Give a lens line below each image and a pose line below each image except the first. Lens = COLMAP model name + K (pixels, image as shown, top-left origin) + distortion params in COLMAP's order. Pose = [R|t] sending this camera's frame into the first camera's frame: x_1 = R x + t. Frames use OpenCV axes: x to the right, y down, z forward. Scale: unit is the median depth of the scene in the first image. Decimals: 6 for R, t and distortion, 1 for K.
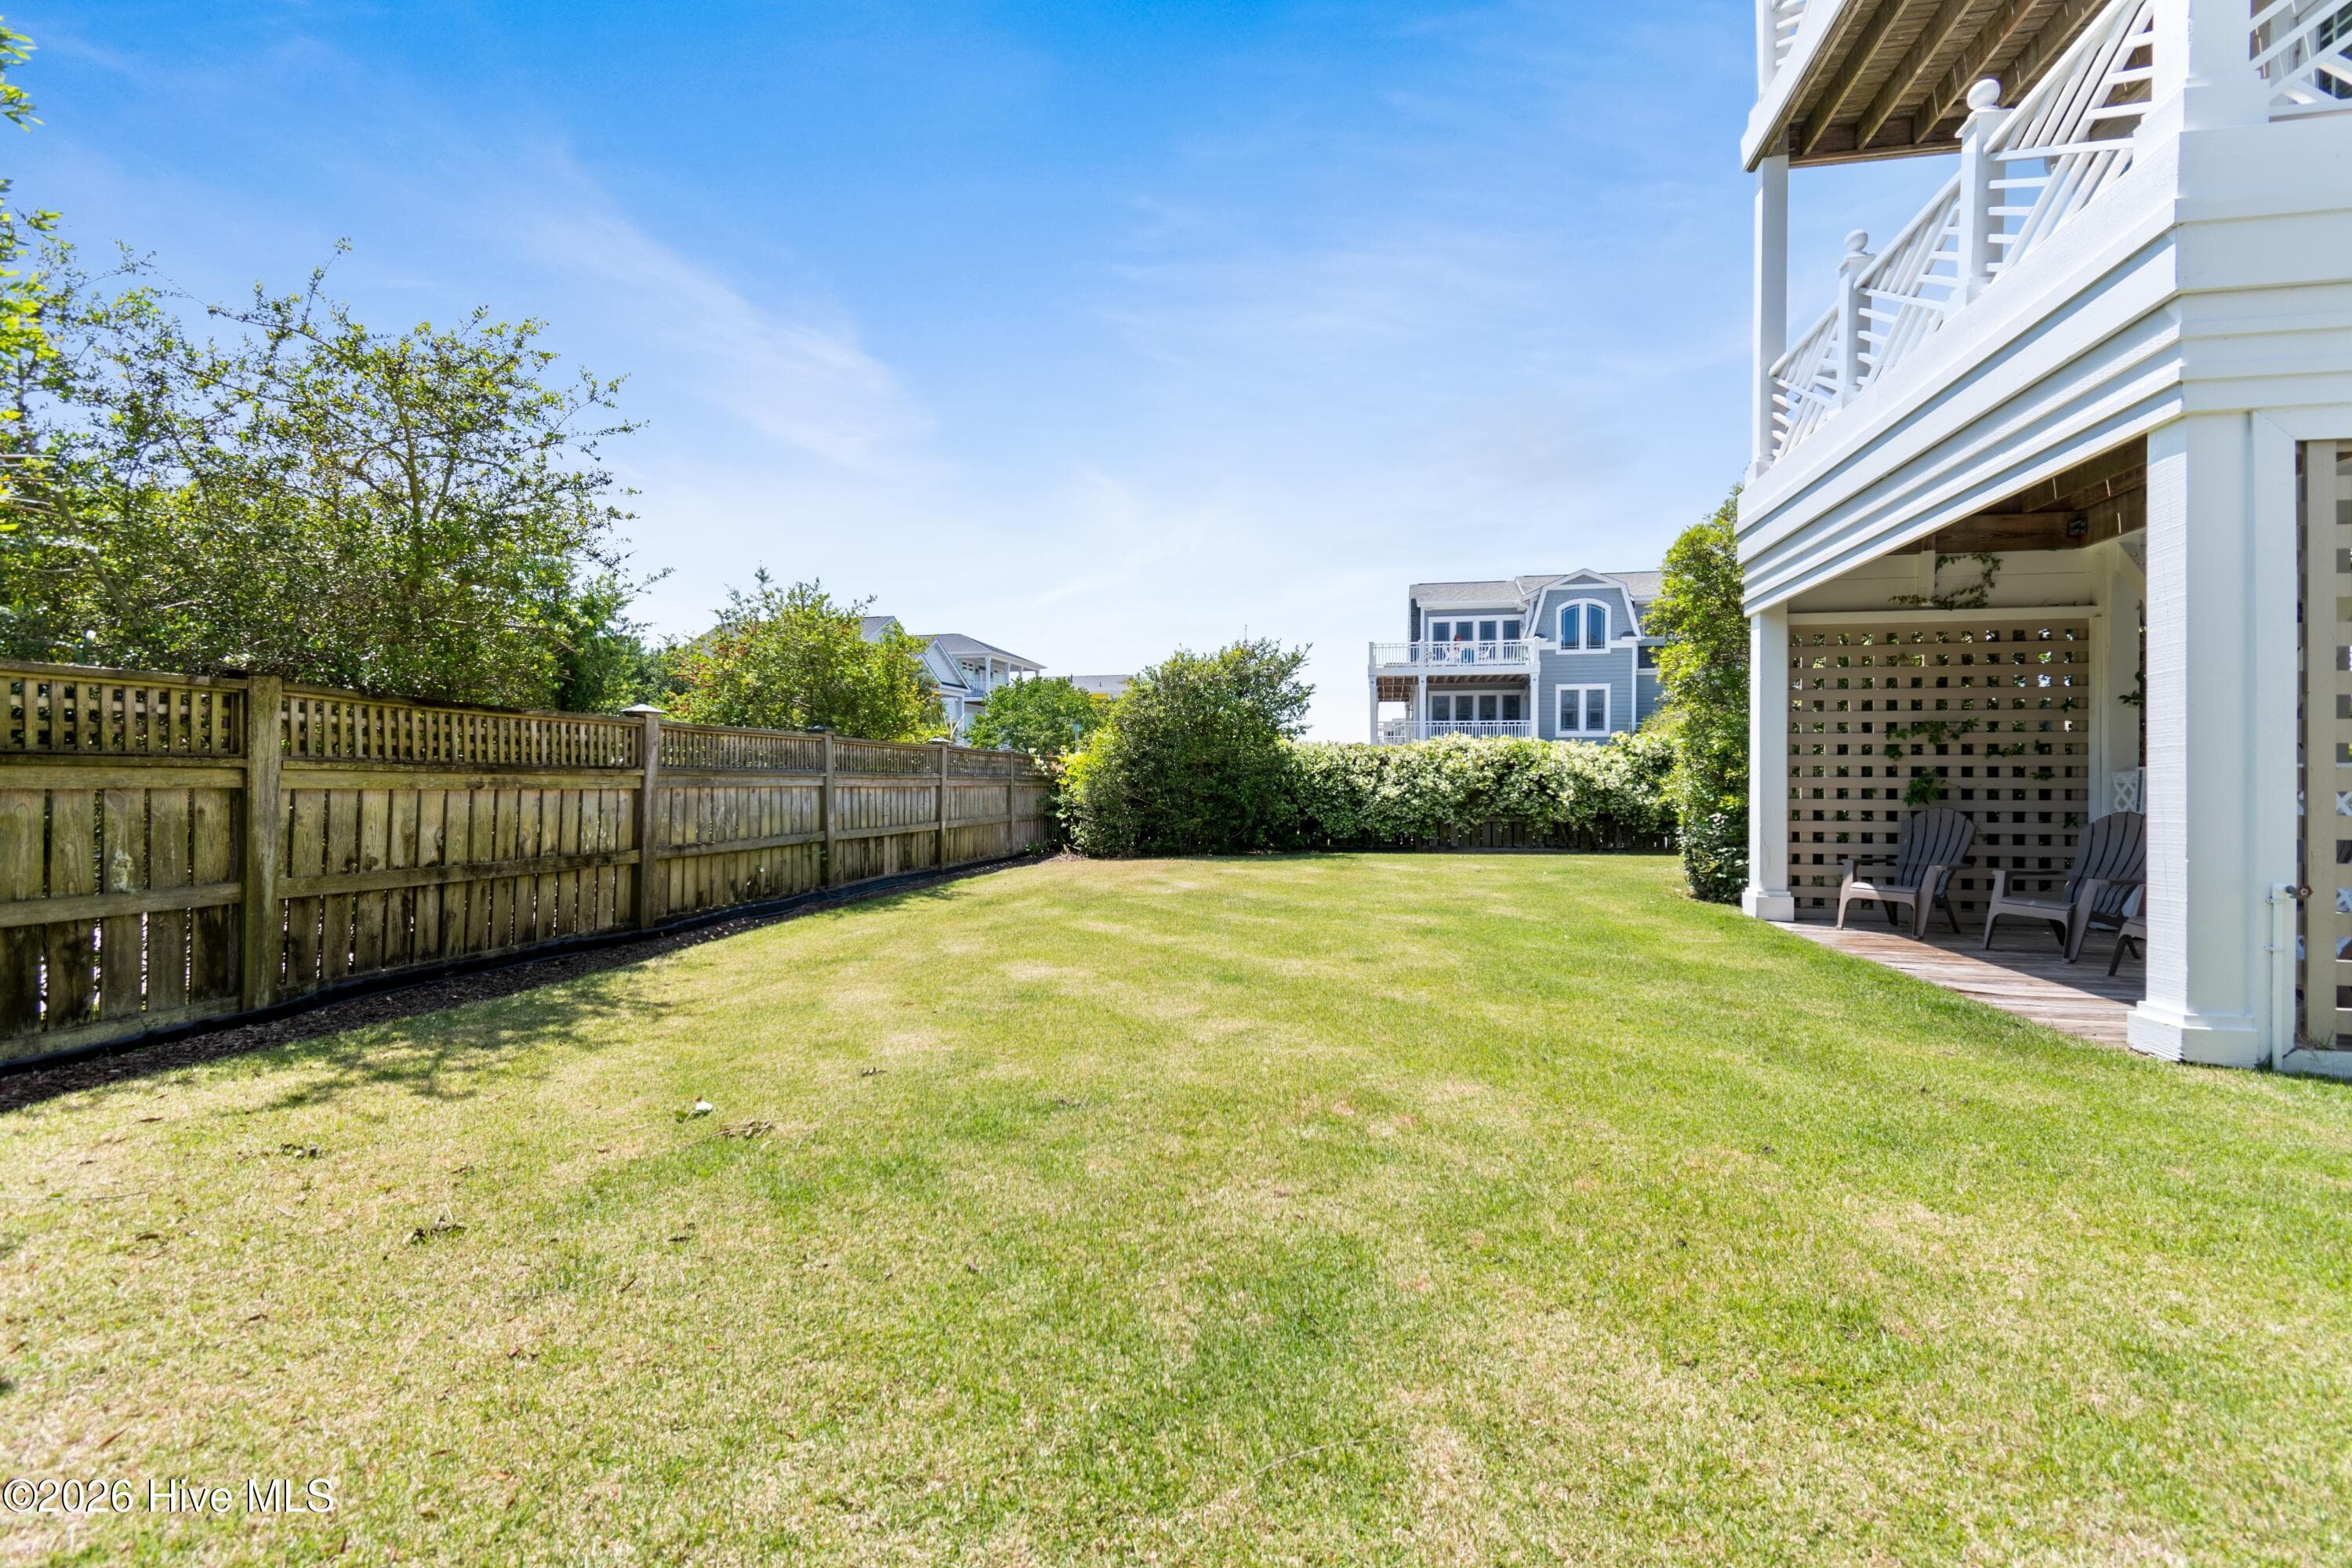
lens RADIAL K [[1029.8, 0, 1176.0], [0, 1029.8, 784.0], [0, 0, 1]] dist [0.001894, -0.000092]
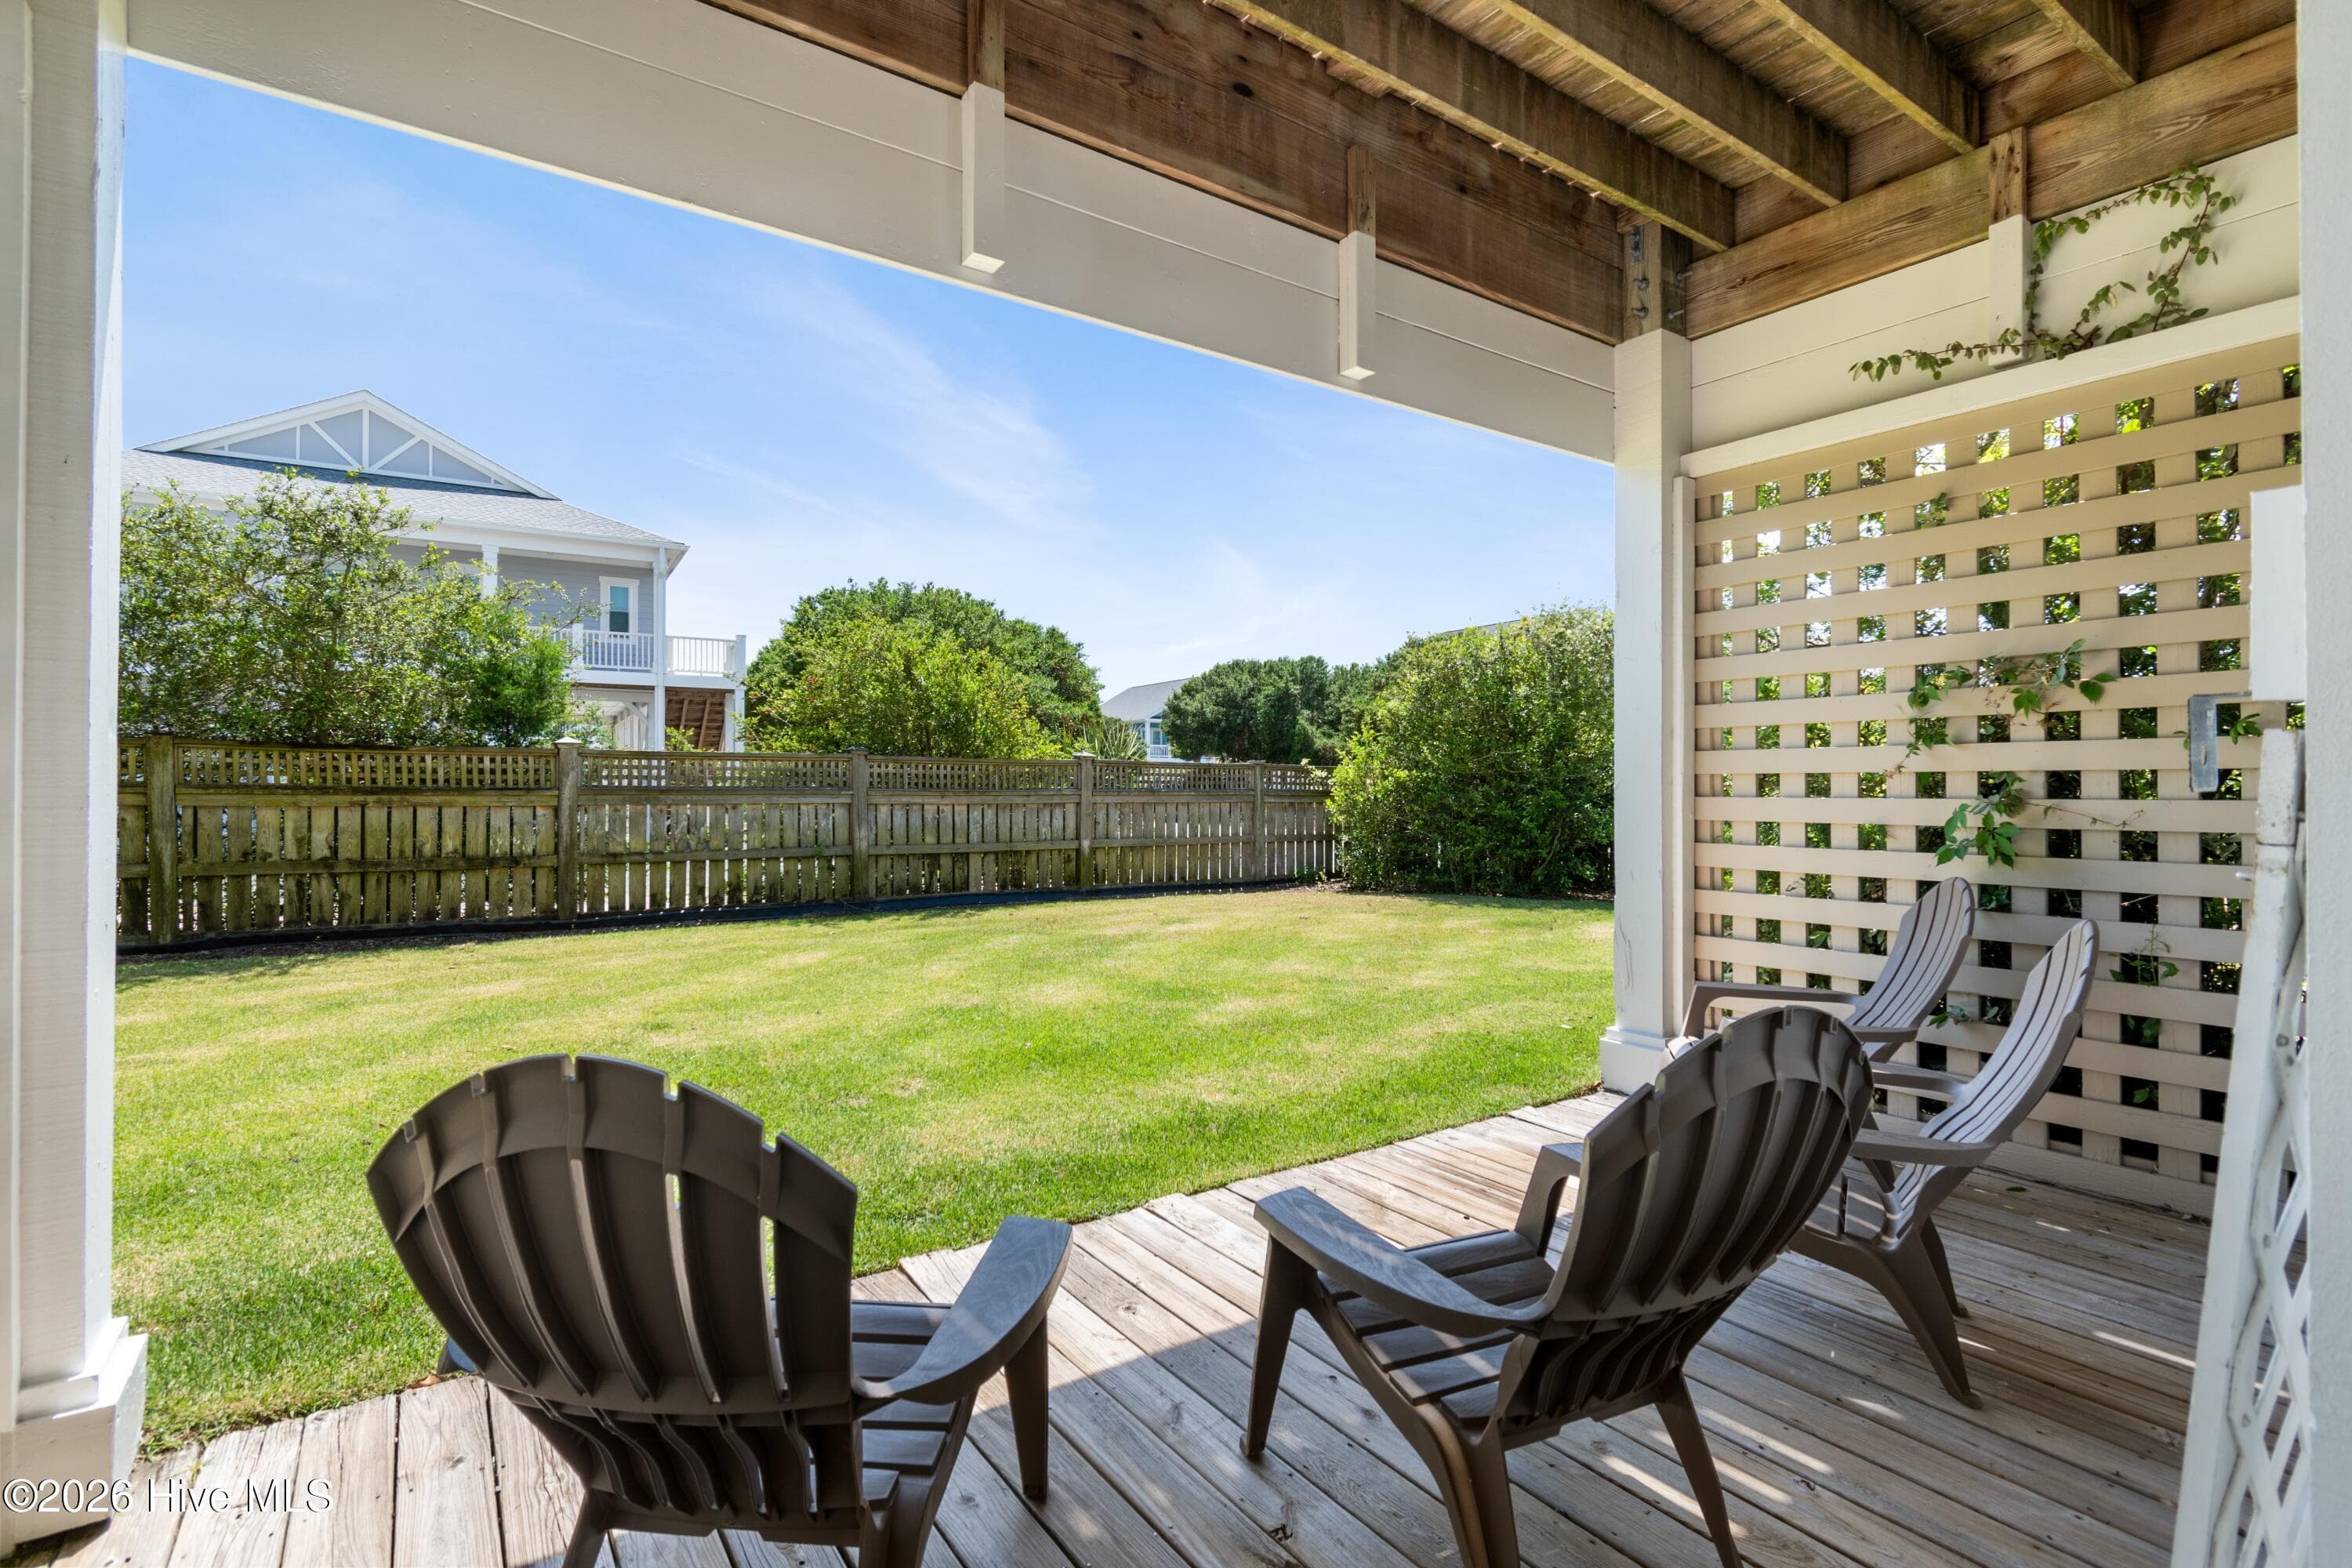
lens RADIAL K [[1123.8, 0, 1176.0], [0, 1123.8, 784.0], [0, 0, 1]] dist [-0.000282, -0.000202]
pose [[0.710771, -0.005982, -0.703398, 0.917005], [-0.000332, 0.999961, -0.008840, -0.009602], [0.703423, 0.006517, 0.710742, 0.545994]]
